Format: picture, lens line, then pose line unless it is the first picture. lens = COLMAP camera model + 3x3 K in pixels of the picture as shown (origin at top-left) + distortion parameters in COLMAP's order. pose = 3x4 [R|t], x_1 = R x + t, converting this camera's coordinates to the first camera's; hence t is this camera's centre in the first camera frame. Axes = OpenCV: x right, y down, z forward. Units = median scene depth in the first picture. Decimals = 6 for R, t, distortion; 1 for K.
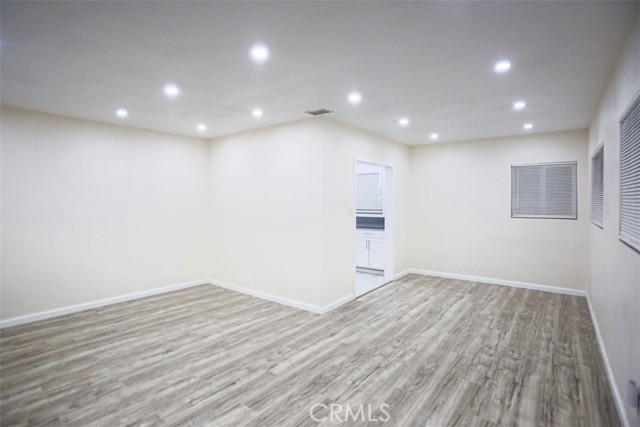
lens RADIAL K [[316.3, 0, 314.0], [0, 316.3, 210.6], [0, 0, 1]] dist [-0.030125, 0.001849]
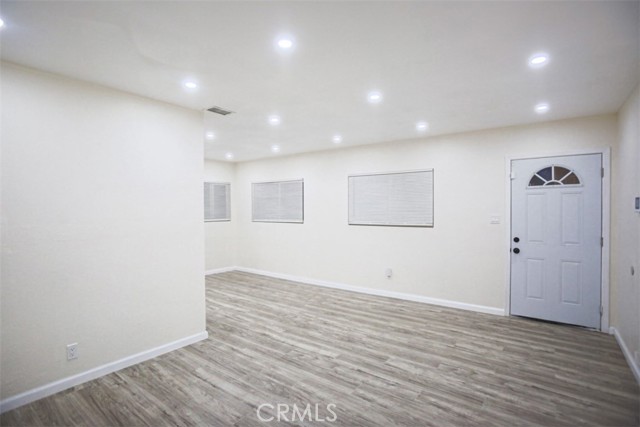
lens RADIAL K [[316.3, 0, 314.0], [0, 316.3, 210.6], [0, 0, 1]] dist [-0.030125, 0.001849]
pose [[-0.003879, -0.003015, 0.999988, -1.203302], [0.024300, 0.999700, 0.003108, -0.027054], [-0.999697, 0.024312, -0.003804, 1.000403]]
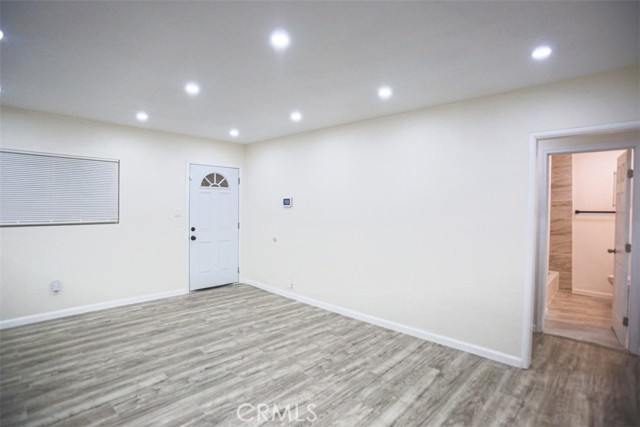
lens RADIAL K [[324.1, 0, 304.0], [0, 324.1, 208.0], [0, 0, 1]] dist [-0.066593, 0.033775]
pose [[-0.990401, -0.006925, 0.138051, -0.648036], [-0.002950, 0.999576, 0.028975, -0.039952], [-0.138193, 0.028290, -0.990001, 1.776582]]
